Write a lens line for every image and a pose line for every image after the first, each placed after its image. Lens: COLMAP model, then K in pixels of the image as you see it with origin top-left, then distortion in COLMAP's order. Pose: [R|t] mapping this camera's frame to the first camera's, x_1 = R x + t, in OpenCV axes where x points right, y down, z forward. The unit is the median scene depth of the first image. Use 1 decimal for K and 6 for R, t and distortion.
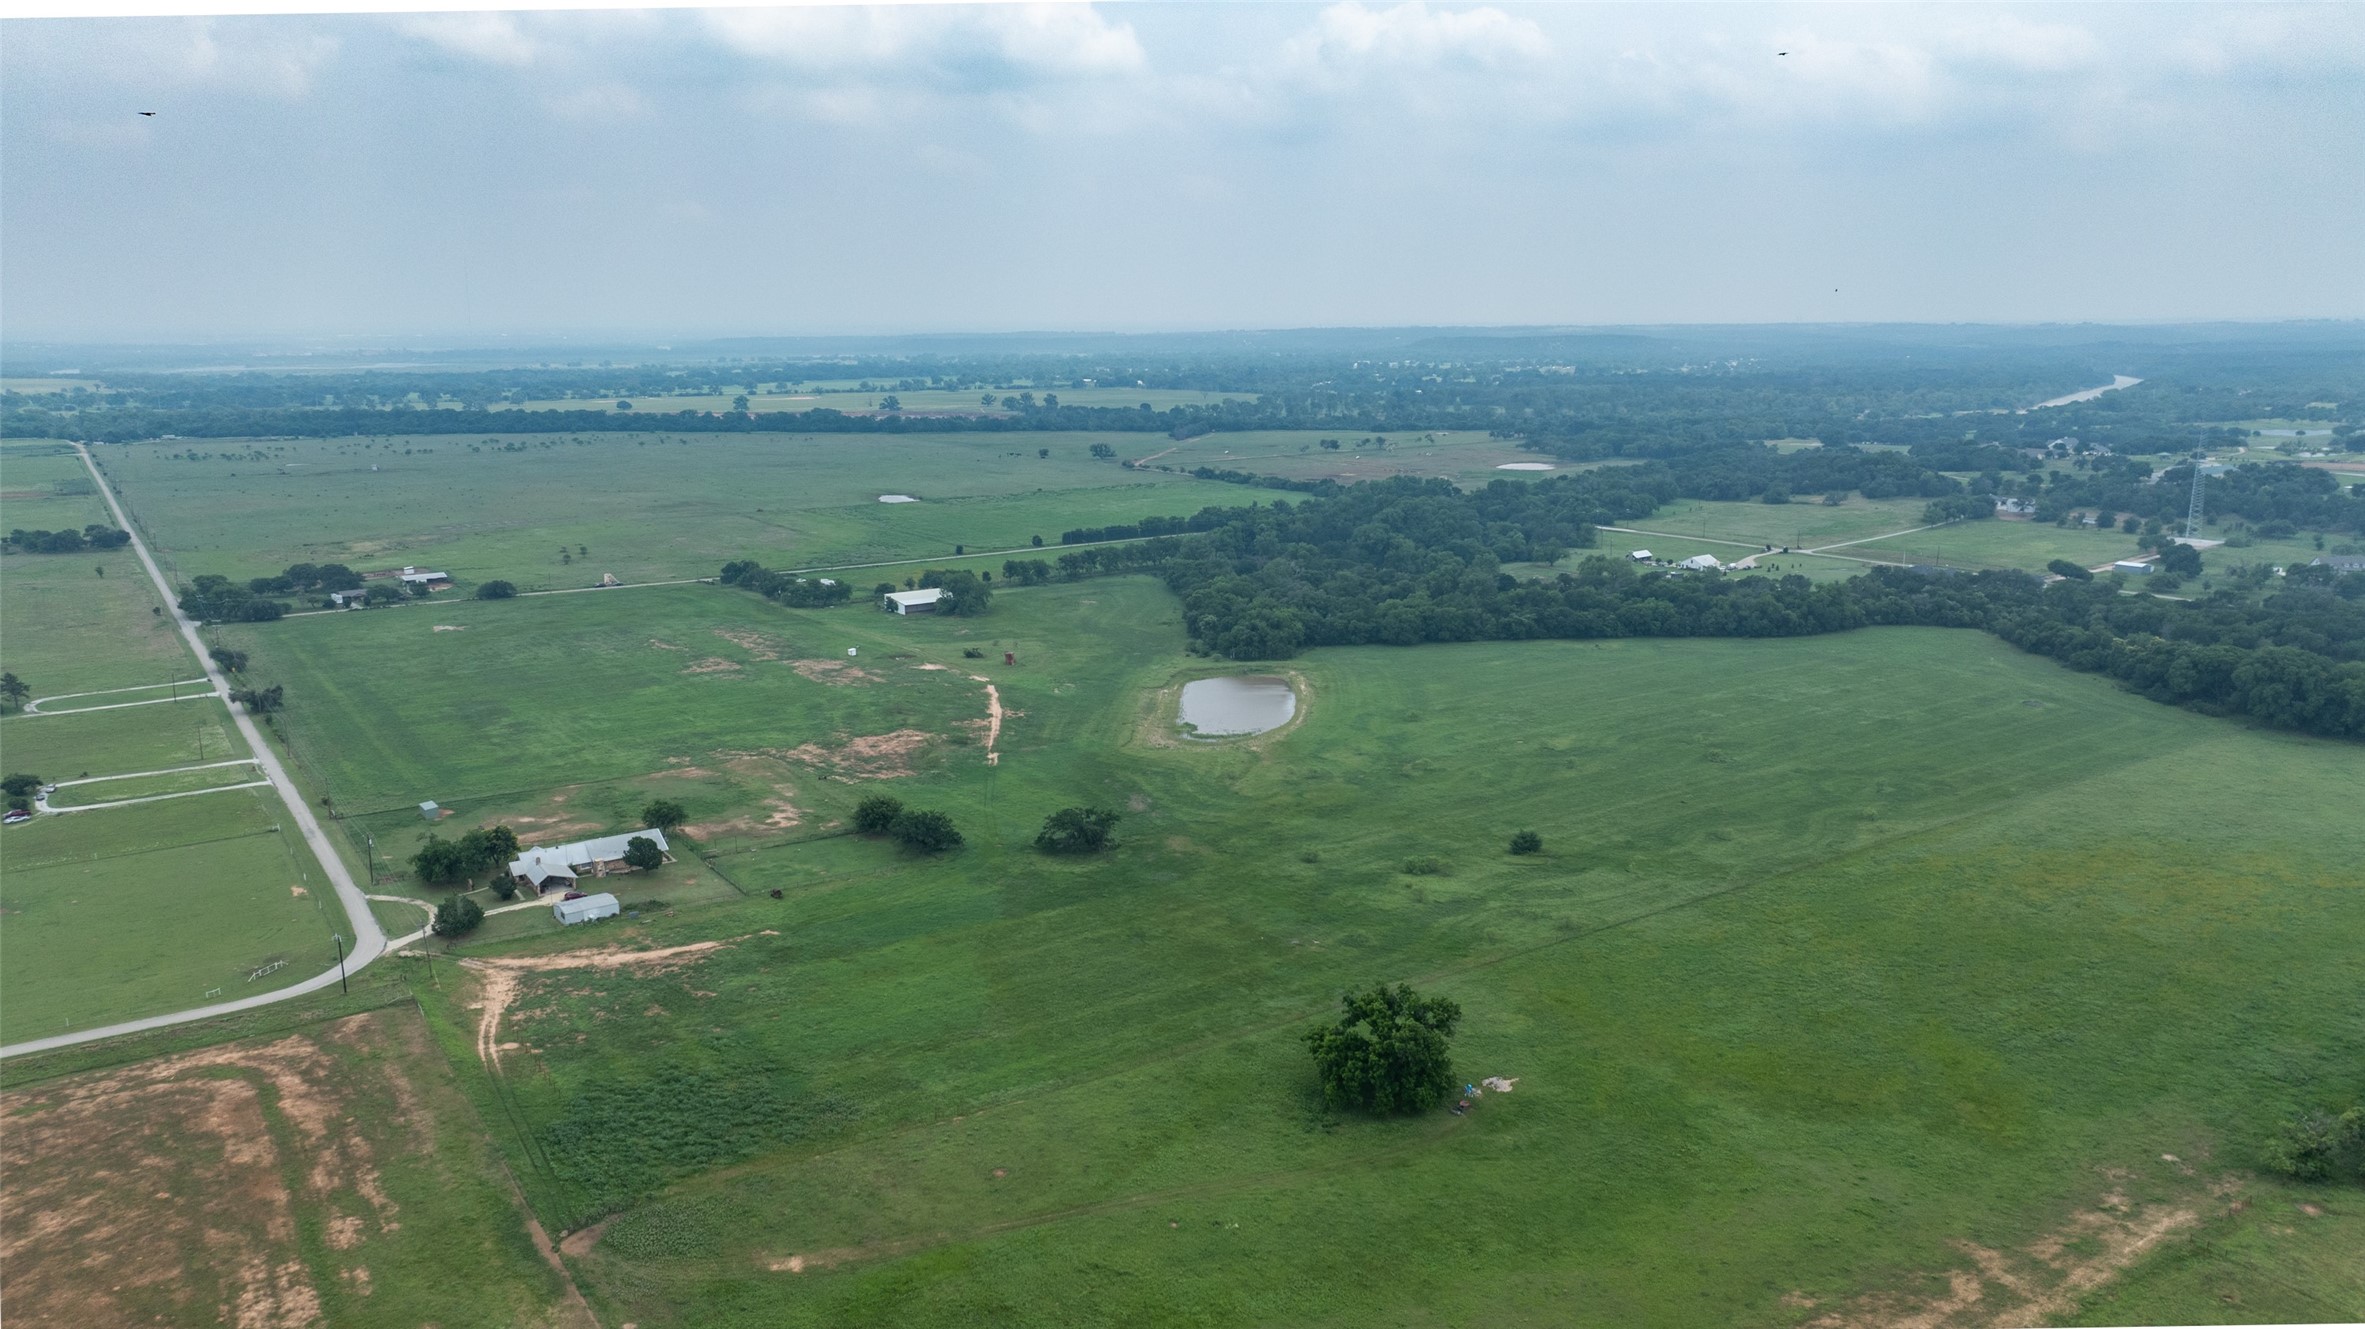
lens RADIAL K [[1578.5, 0, 1184.6], [0, 1578.5, 659.3], [0, 0, 1]] dist [-0.020048, -0.000951]
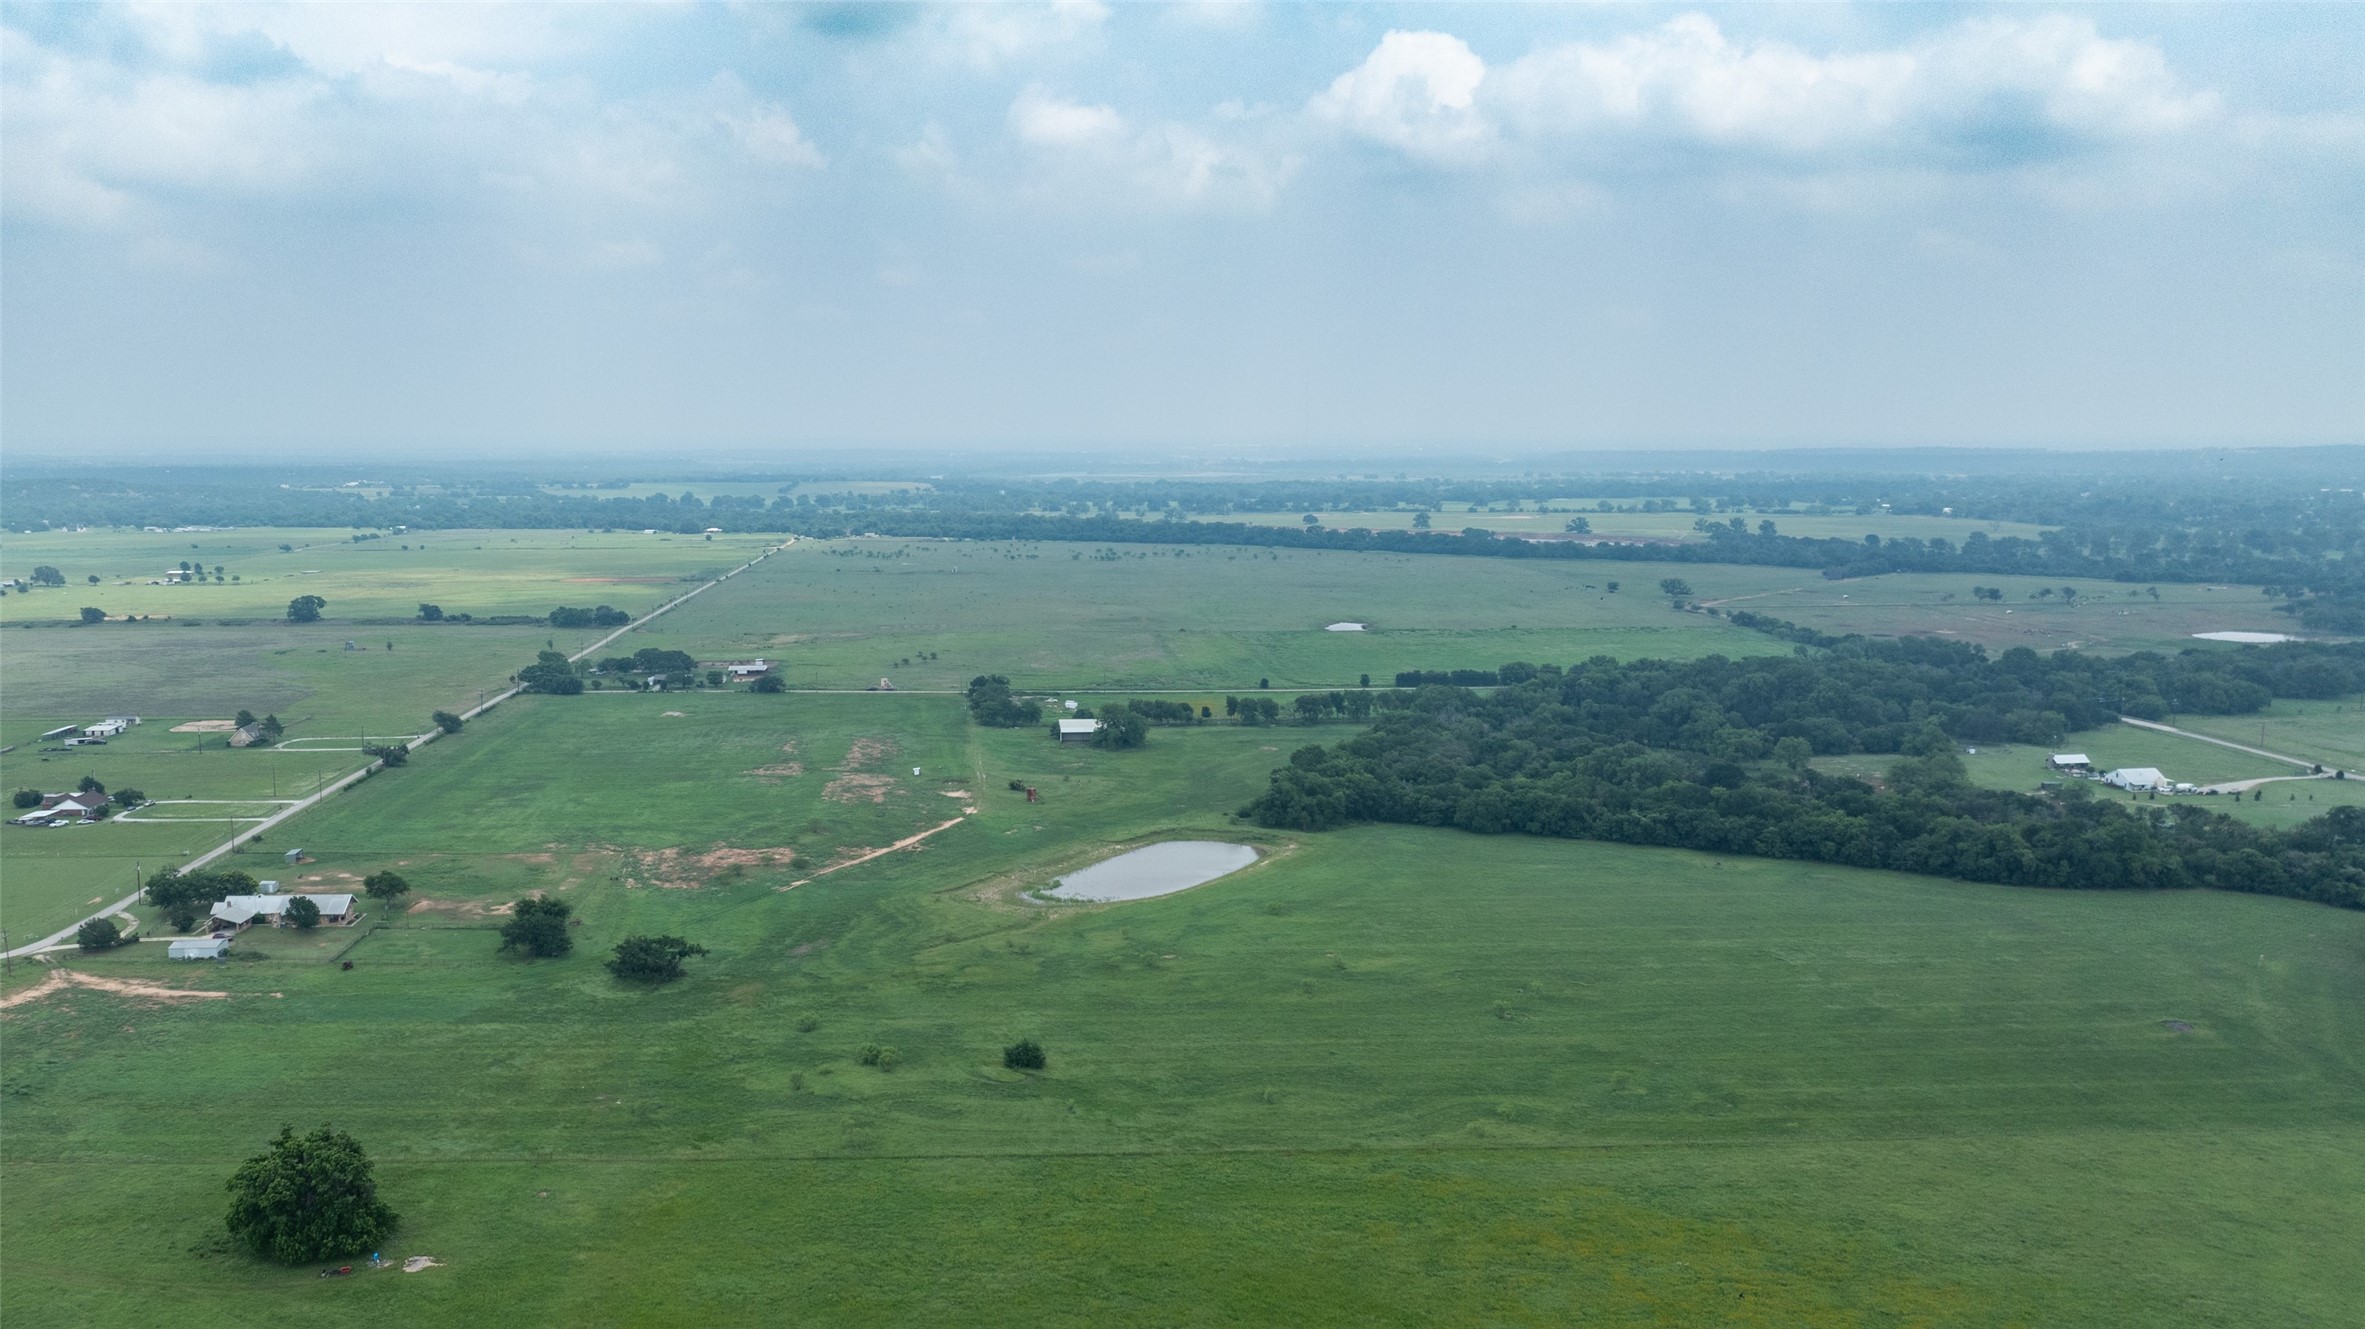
lens RADIAL K [[1743.7, 0, 1179.5], [0, 1743.7, 670.6], [0, 0, 1]] dist [-0.001316, -0.003986]
pose [[0.856485, 0.071259, -0.511229, 0.236635], [-0.109930, 0.992885, -0.045775, -0.017268], [0.504330, 0.095405, 0.858224, 0.068443]]
